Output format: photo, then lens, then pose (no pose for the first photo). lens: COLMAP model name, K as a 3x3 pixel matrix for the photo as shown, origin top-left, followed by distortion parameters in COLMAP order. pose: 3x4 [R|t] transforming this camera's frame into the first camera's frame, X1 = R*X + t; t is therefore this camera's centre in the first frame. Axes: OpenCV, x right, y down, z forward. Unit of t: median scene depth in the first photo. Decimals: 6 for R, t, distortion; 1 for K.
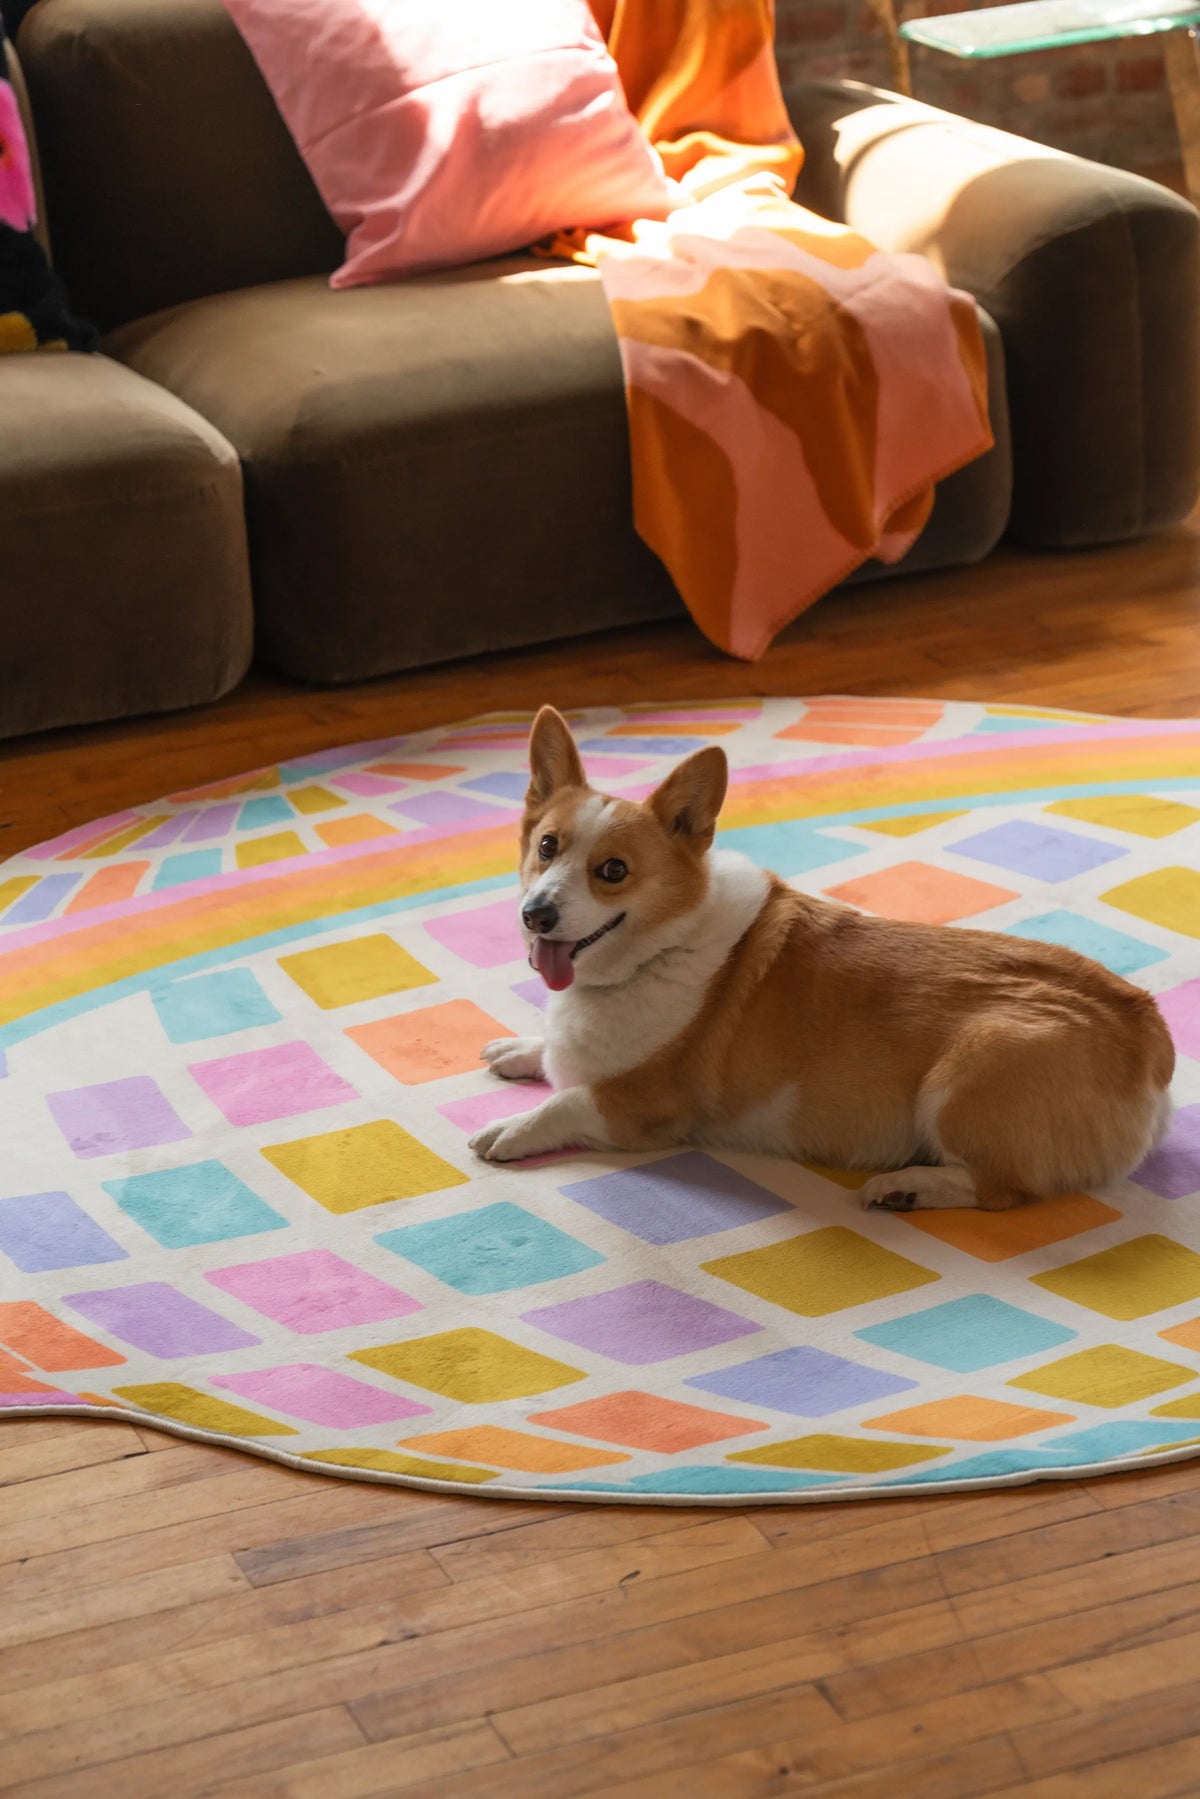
lens RADIAL K [[4292.9, 0, 600.0], [0, 4292.9, 899.5], [0, 0, 1]] dist [-0.000405, -0.041766]
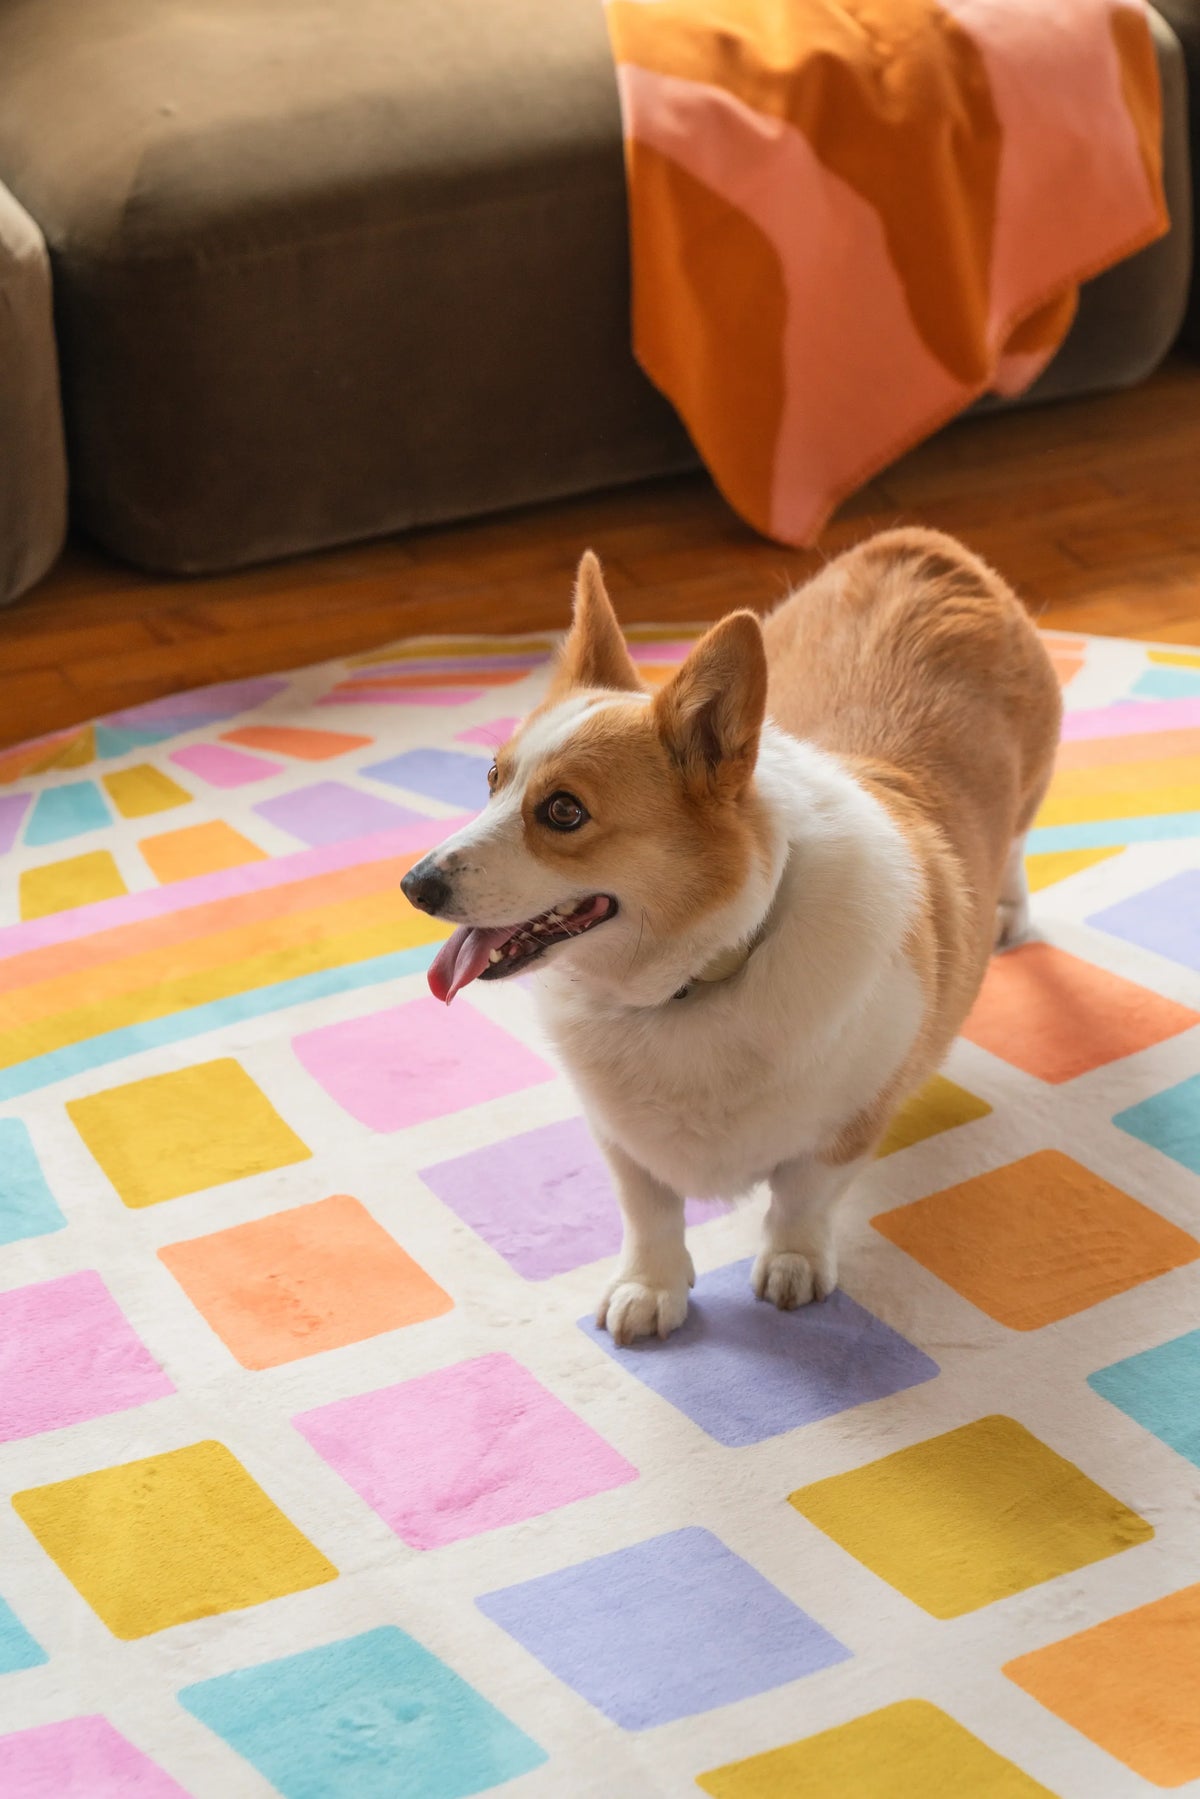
lens RADIAL K [[4938.1, 0, 595.9], [0, 4938.1, 989.7], [0, 0, 1]] dist [-0.042266, 0.681335]
pose [[0.999730, 0.023254, 0.000033, 0.004581], [-0.023075, 0.991854, 0.125274, -0.089920], [0.002880, -0.125241, 0.992122, 0.231851]]
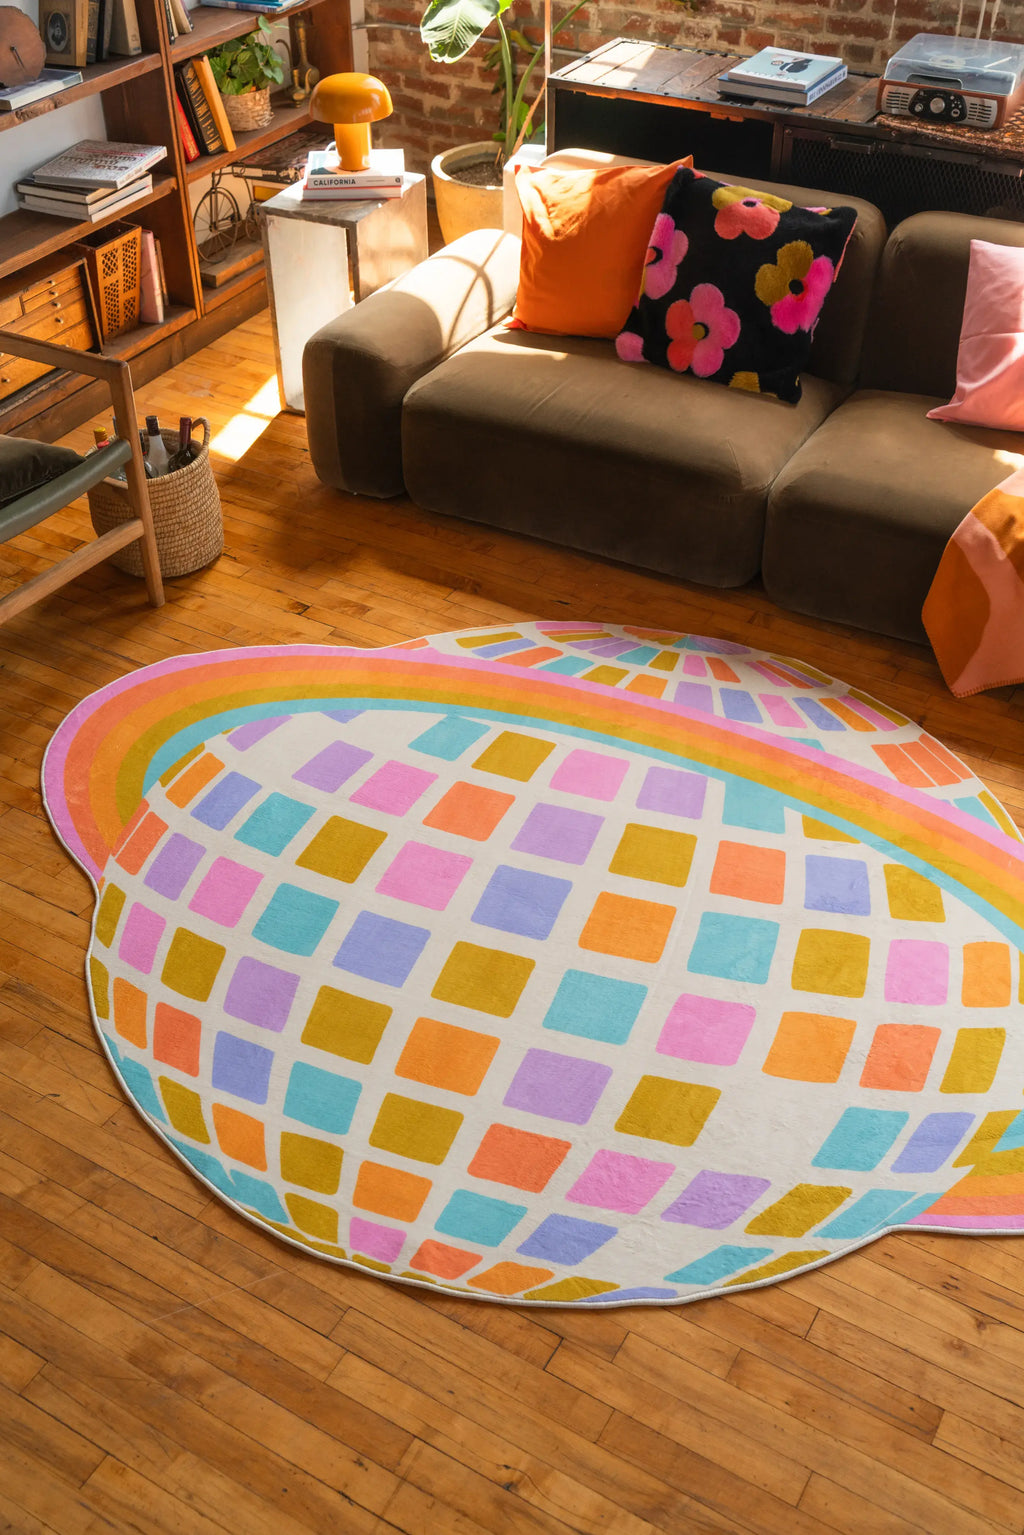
lens RADIAL K [[1567.7, 0, 512.0], [0, 1567.7, 767.5], [0, 0, 1]] dist [0.003440, -0.029805]
pose [[0.603565, 0.532496, -0.593428, 0.370555], [-0.322060, 0.843688, 0.429498, -0.283644], [0.729374, -0.068111, 0.680716, 0.417209]]
